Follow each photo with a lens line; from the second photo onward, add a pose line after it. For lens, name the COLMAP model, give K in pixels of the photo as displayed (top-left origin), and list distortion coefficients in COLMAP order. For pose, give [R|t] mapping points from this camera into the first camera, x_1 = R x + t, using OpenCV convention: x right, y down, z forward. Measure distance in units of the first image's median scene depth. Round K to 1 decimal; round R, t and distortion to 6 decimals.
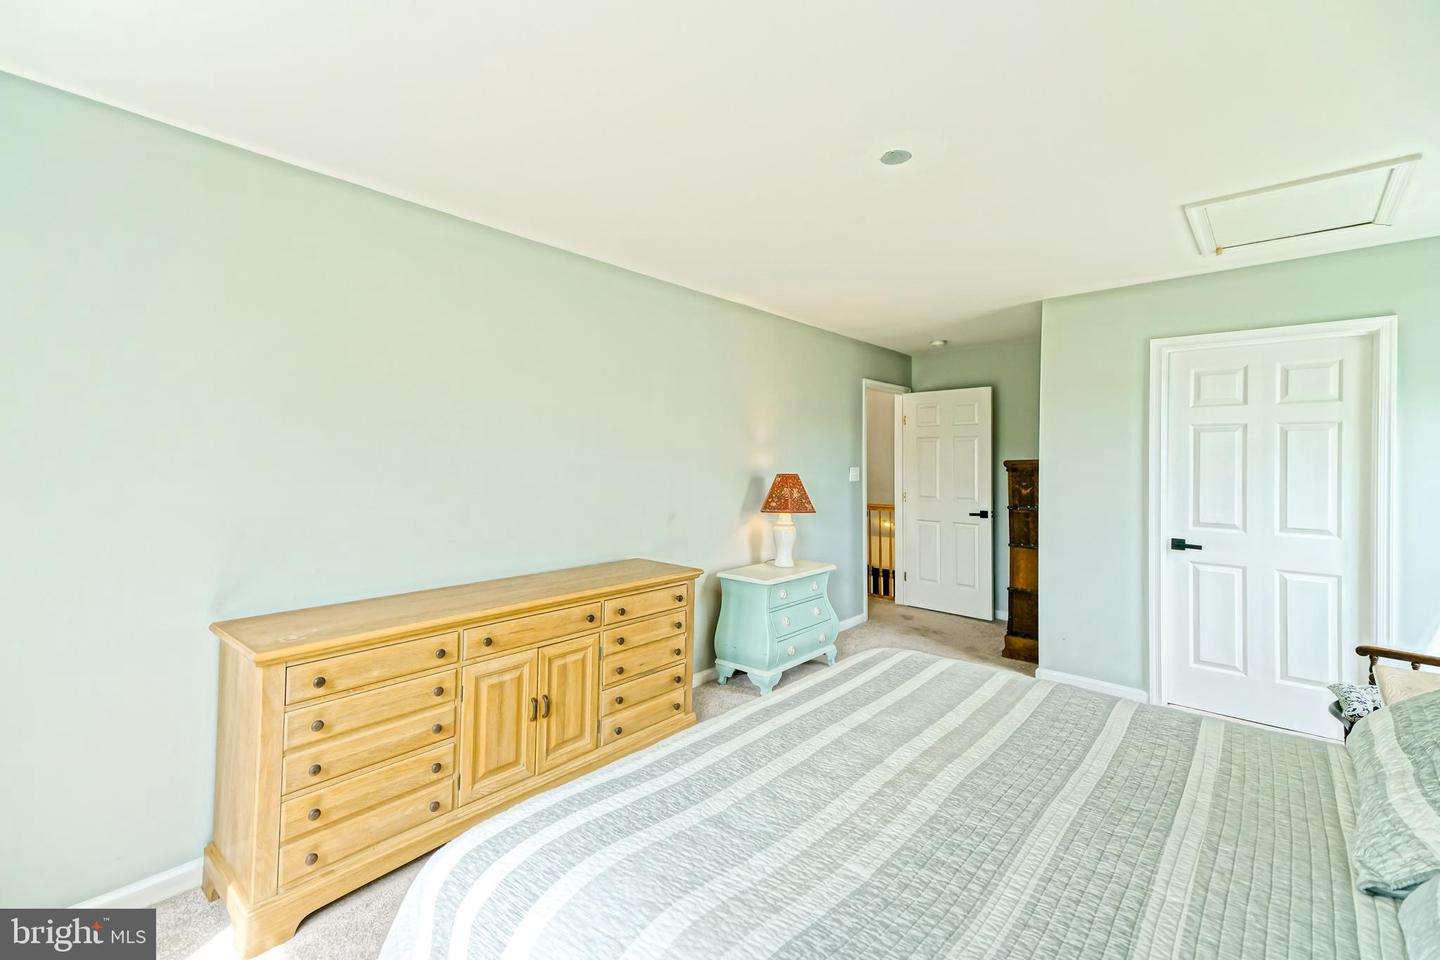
lens RADIAL K [[641.7, 0, 698.1], [0, 641.7, 466.0], [0, 0, 1]] dist [0.039134, -0.000203]
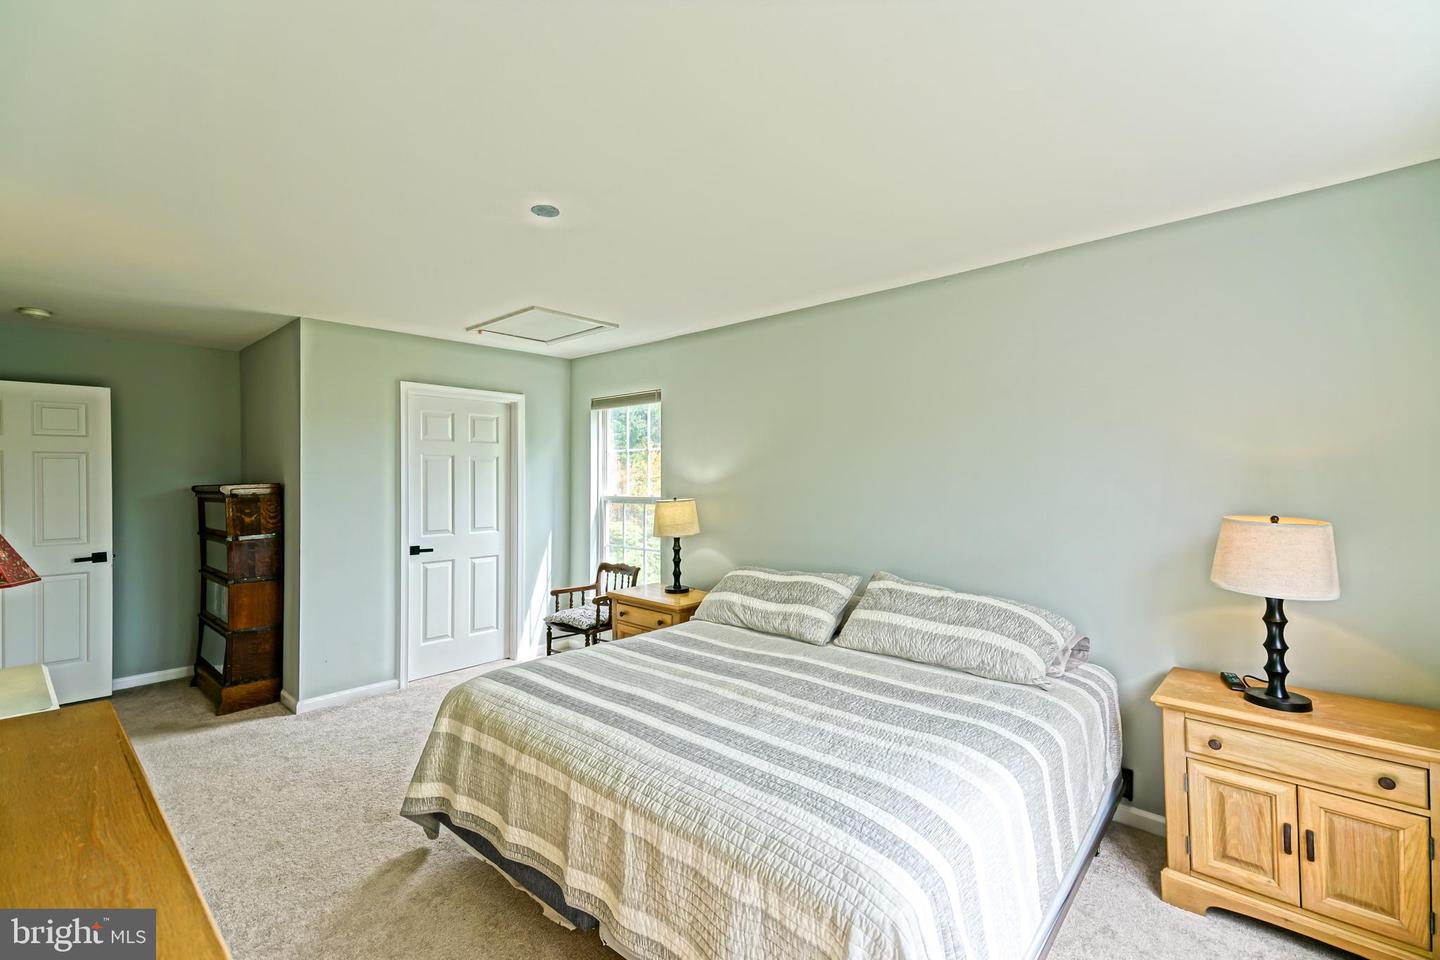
lens RADIAL K [[628.0, 0, 718.3], [0, 628.0, 480.2], [0, 0, 1]] dist [0.026571, -0.000097]
pose [[0.000011, -0.011630, 0.999932, -0.463726], [0.016116, 0.999803, 0.011628, -0.017638], [-0.999870, 0.016114, 0.000199, 0.431920]]
